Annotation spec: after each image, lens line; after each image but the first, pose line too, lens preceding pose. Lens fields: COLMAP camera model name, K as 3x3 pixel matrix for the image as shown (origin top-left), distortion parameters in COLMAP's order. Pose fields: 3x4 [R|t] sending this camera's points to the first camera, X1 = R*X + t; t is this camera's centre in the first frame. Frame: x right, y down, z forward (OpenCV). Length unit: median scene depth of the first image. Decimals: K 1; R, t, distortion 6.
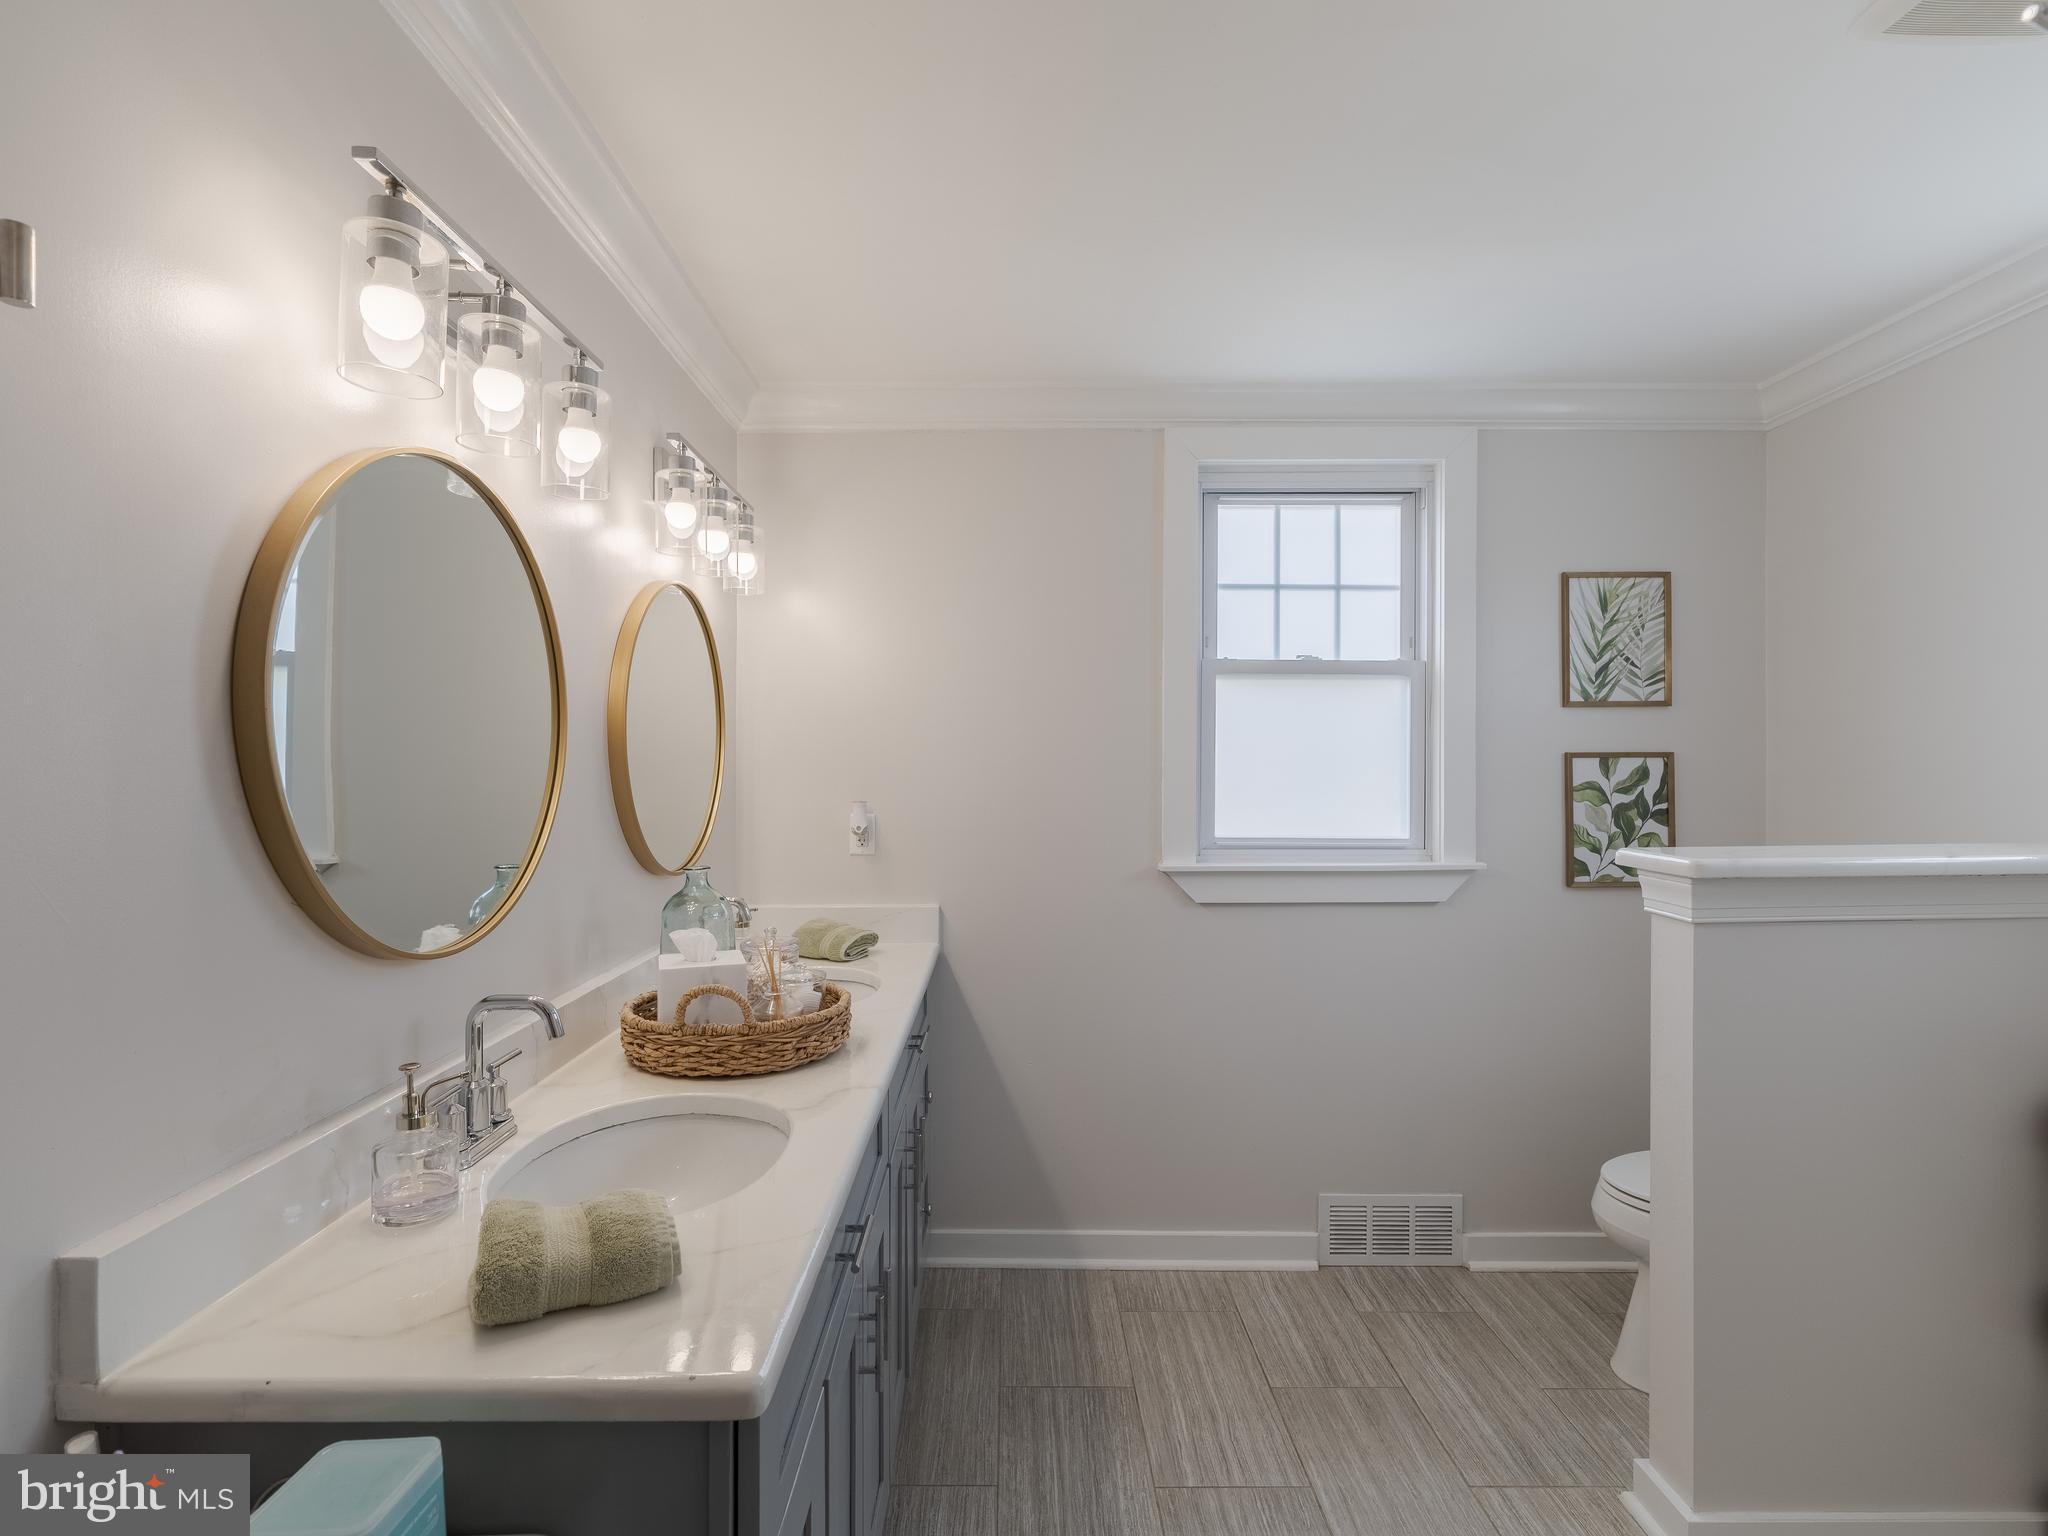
lens RADIAL K [[987.3, 0, 1024.0], [0, 987.3, 768.0], [0, 0, 1]] dist [0.003552, 0.000260]
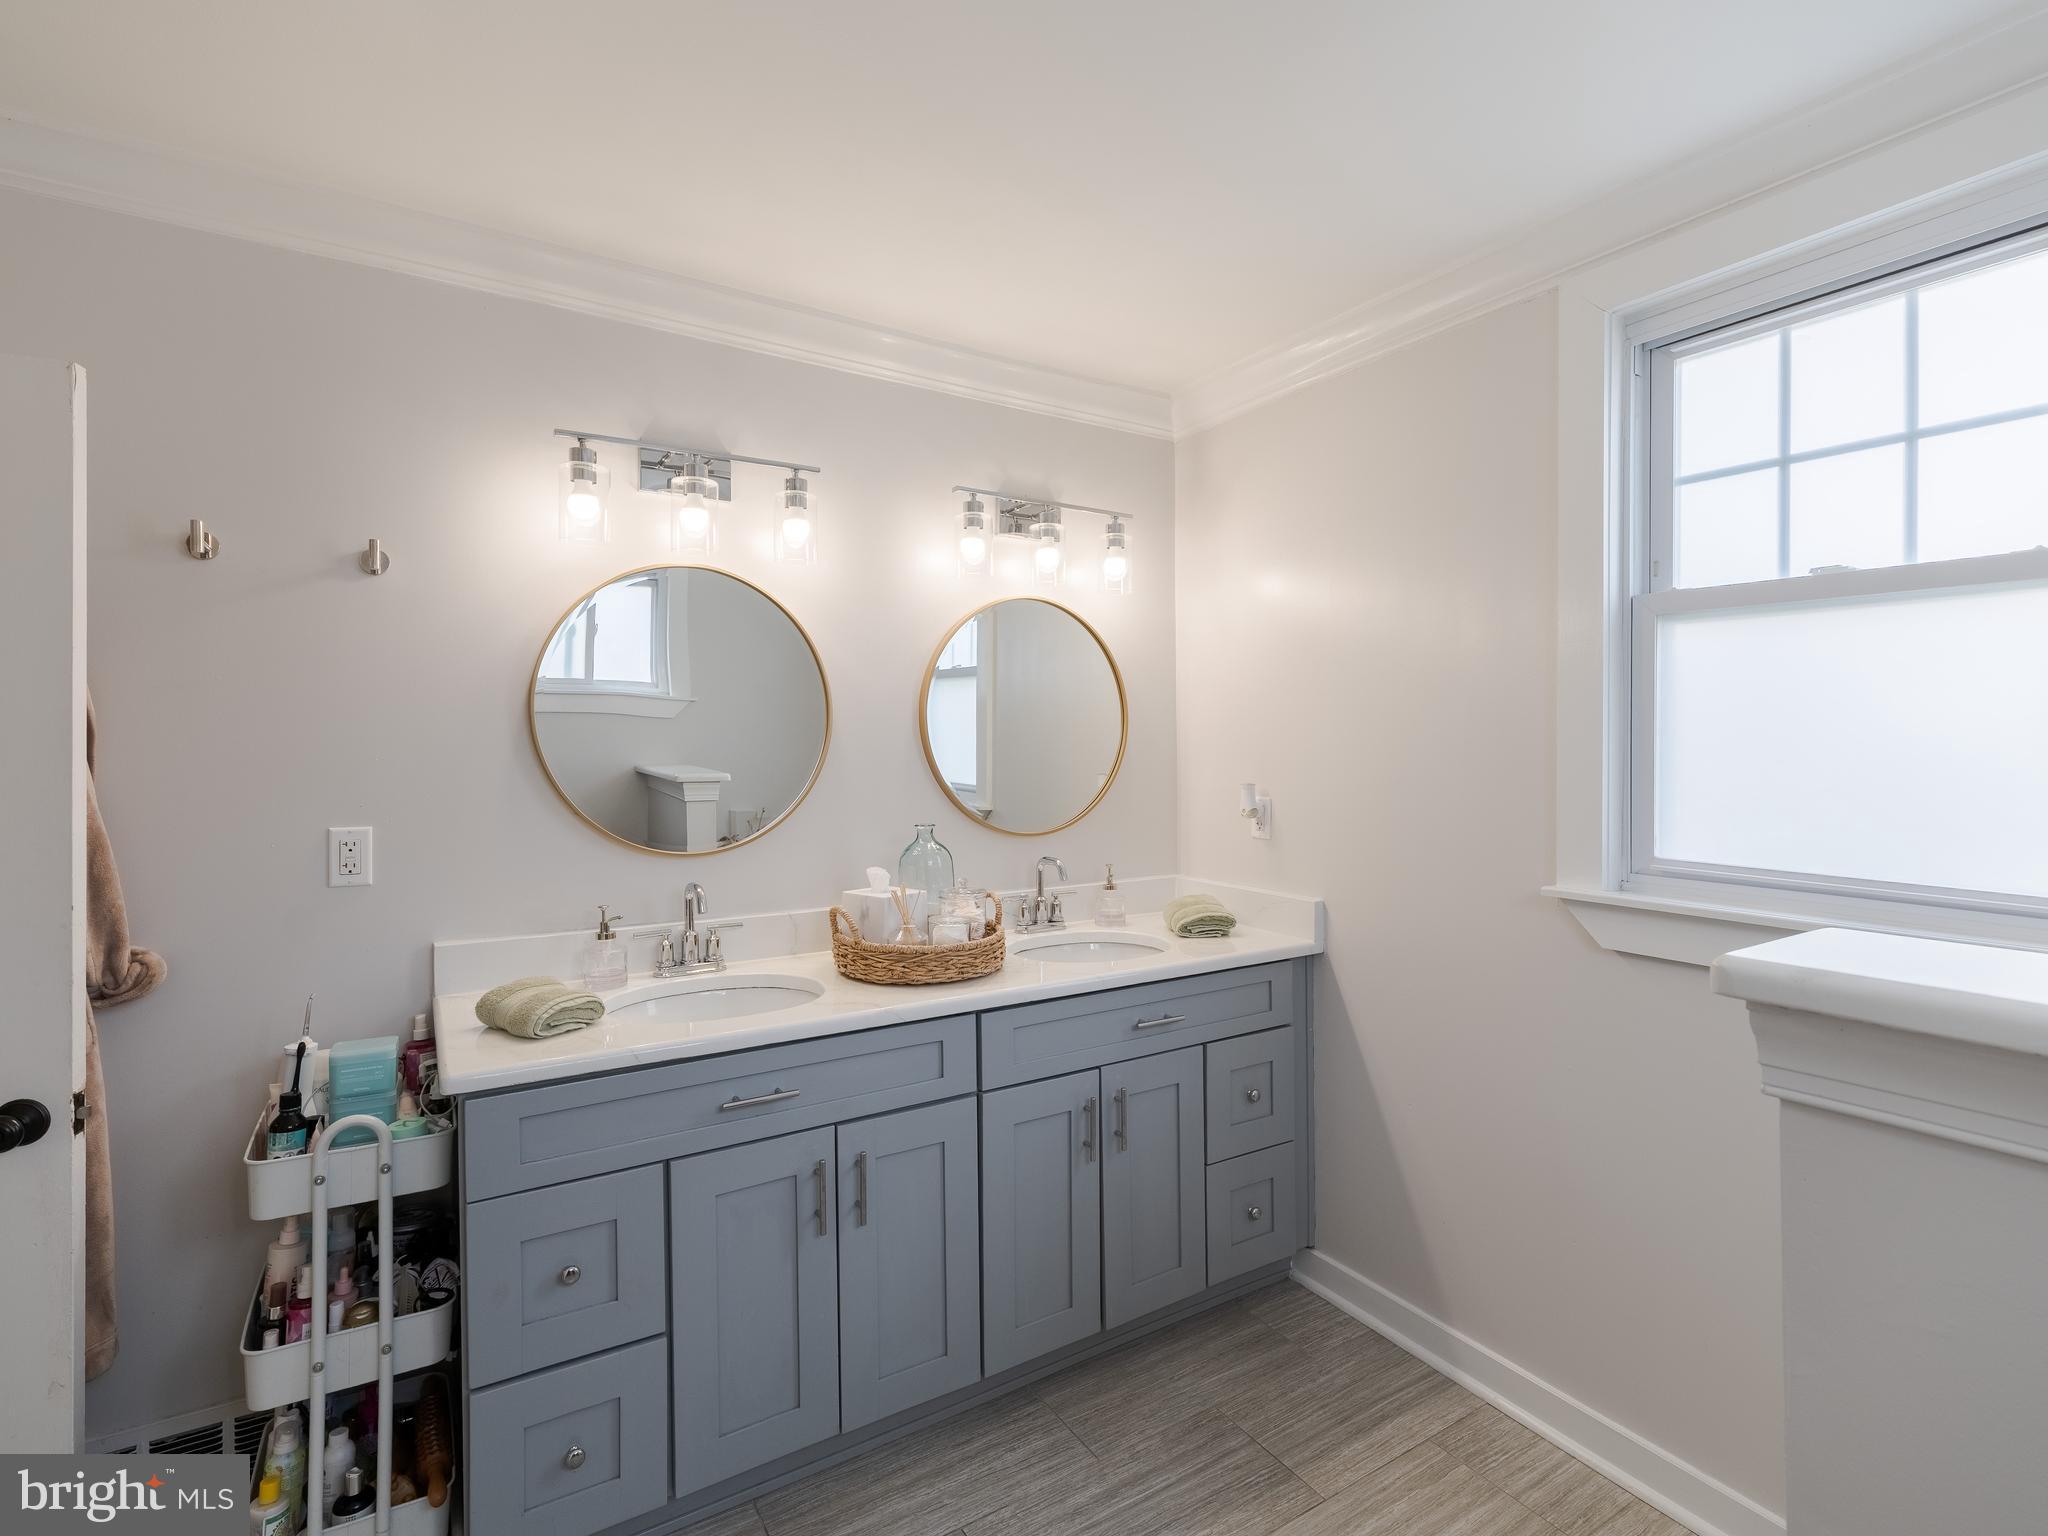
lens RADIAL K [[981.5, 0, 1024.9], [0, 981.5, 752.6], [0, 0, 1]] dist [-0.012121, 0.000600]
pose [[0.515201, 0.008436, -0.857028, 0.552212], [-0.009337, 0.999947, 0.004230, 0.000016], [0.857019, 0.005823, 0.515253, 0.296133]]
